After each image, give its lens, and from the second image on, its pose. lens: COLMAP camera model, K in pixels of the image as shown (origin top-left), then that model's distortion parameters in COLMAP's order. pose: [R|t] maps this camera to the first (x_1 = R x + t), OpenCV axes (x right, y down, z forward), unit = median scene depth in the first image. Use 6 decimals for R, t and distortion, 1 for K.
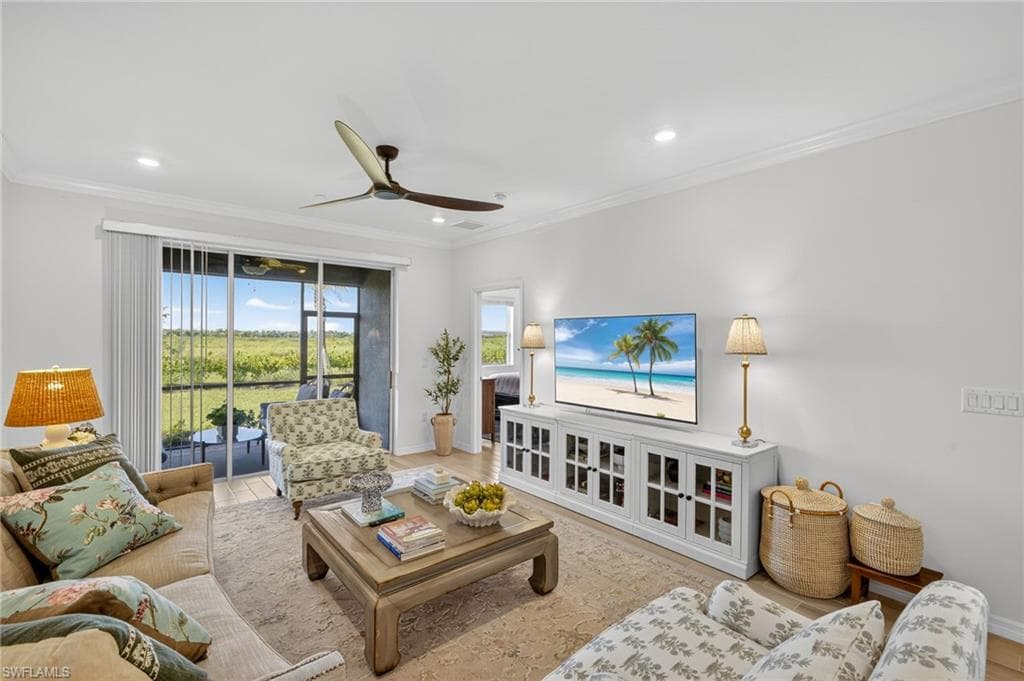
lens RADIAL K [[445.5, 0, 530.6], [0, 445.5, 337.9], [0, 0, 1]] dist [0.001660, -0.002260]
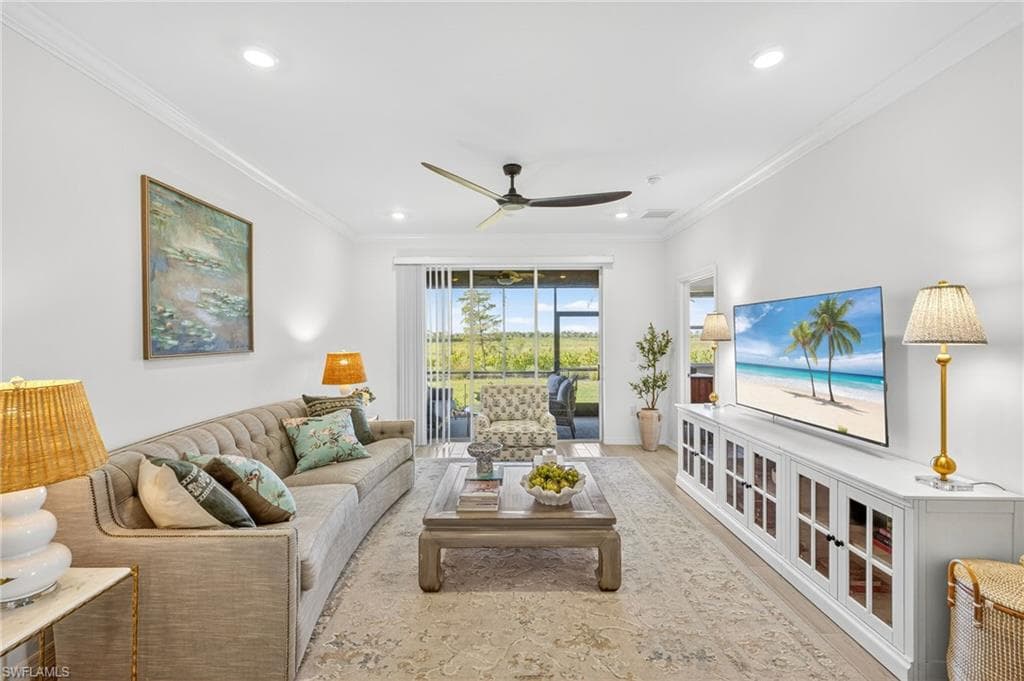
lens RADIAL K [[445.5, 0, 530.6], [0, 445.5, 339.8], [0, 0, 1]] dist [0.001660, -0.002260]
pose [[0.770668, -0.007400, -0.637194, 0.368684], [0.010449, 0.999945, 0.001025, 0.021149], [0.637151, -0.007448, 0.770703, 0.111510]]
